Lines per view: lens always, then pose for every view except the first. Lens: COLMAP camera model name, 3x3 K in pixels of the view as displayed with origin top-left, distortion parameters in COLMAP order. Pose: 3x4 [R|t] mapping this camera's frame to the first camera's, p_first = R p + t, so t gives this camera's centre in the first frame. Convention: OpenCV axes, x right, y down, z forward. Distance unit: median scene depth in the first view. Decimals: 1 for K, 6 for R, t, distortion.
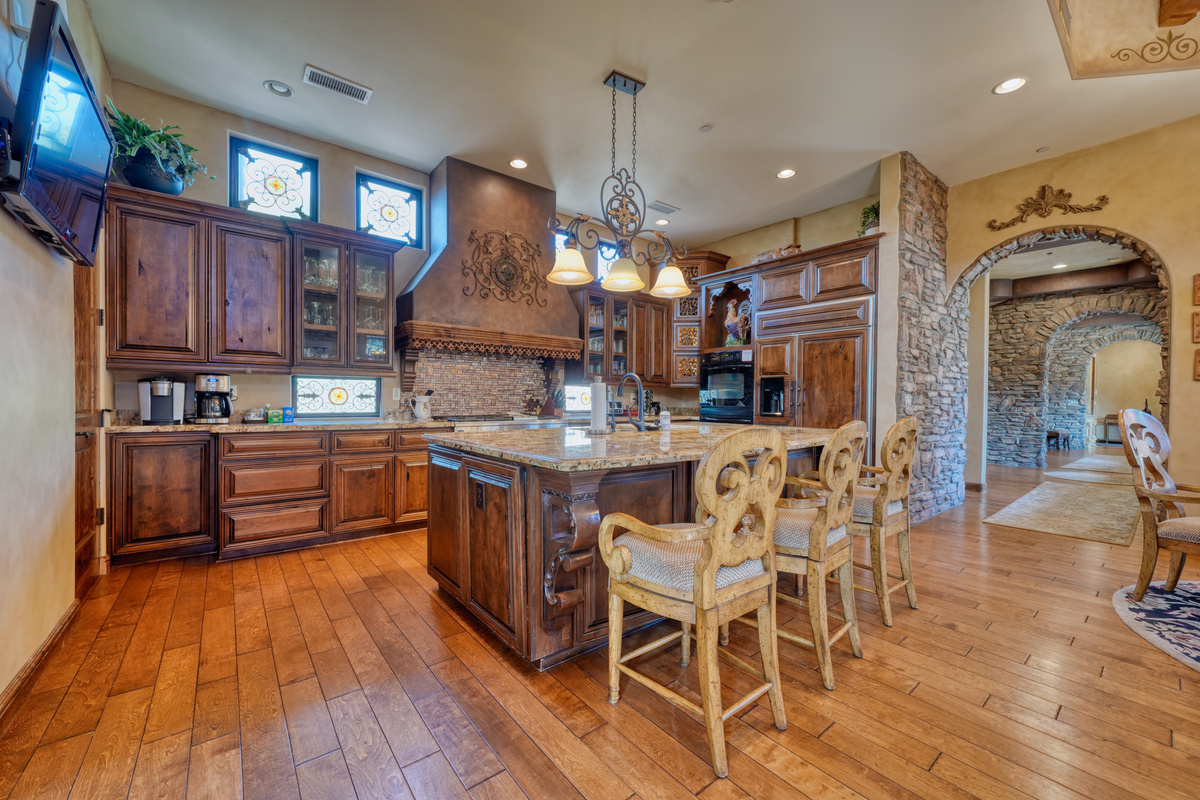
lens RADIAL K [[480.2, 0, 594.4], [0, 480.2, 401.9], [0, 0, 1]] dist [-0.006201, 0.004883]
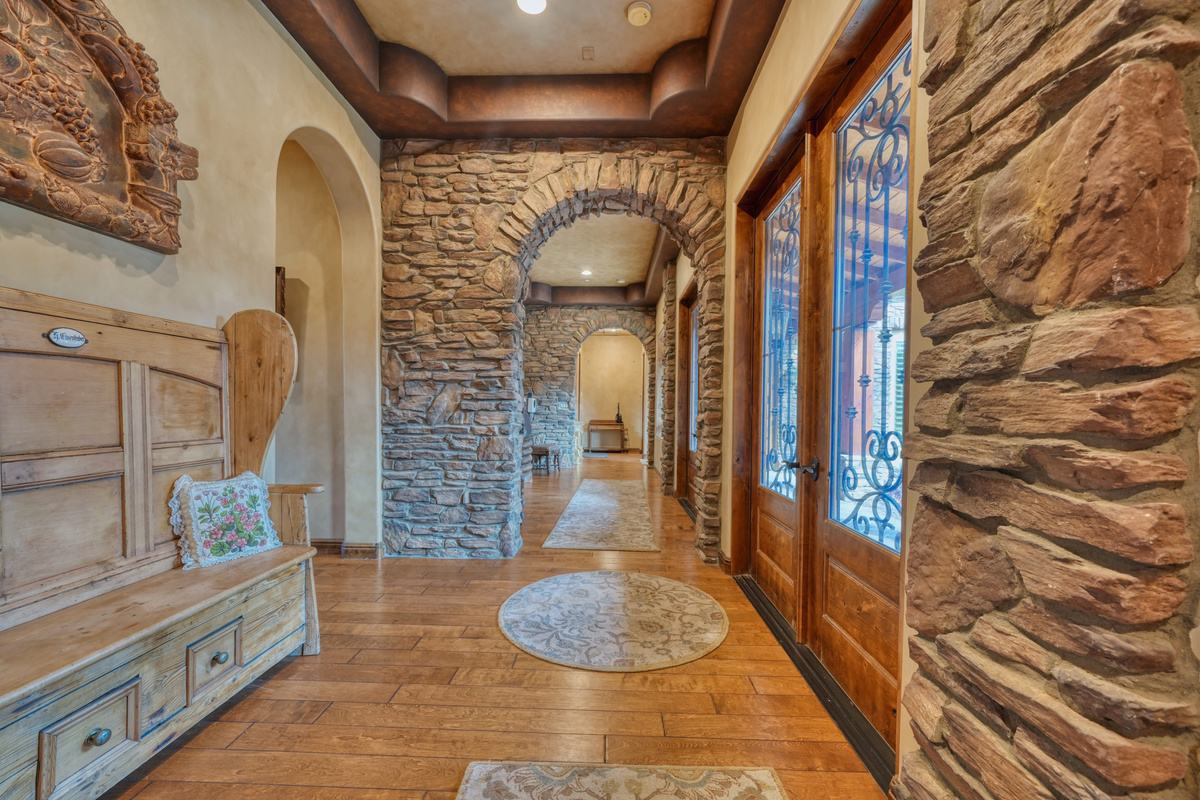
lens RADIAL K [[480.2, 0, 590.2], [0, 480.2, 412.8], [0, 0, 1]] dist [-0.006201, 0.004883]
pose [[0.667871, -0.009294, 0.744219, 1.090030], [0.004035, 0.999953, 0.008866, 0.012882], [-0.744266, -0.002918, 0.667877, 1.088829]]
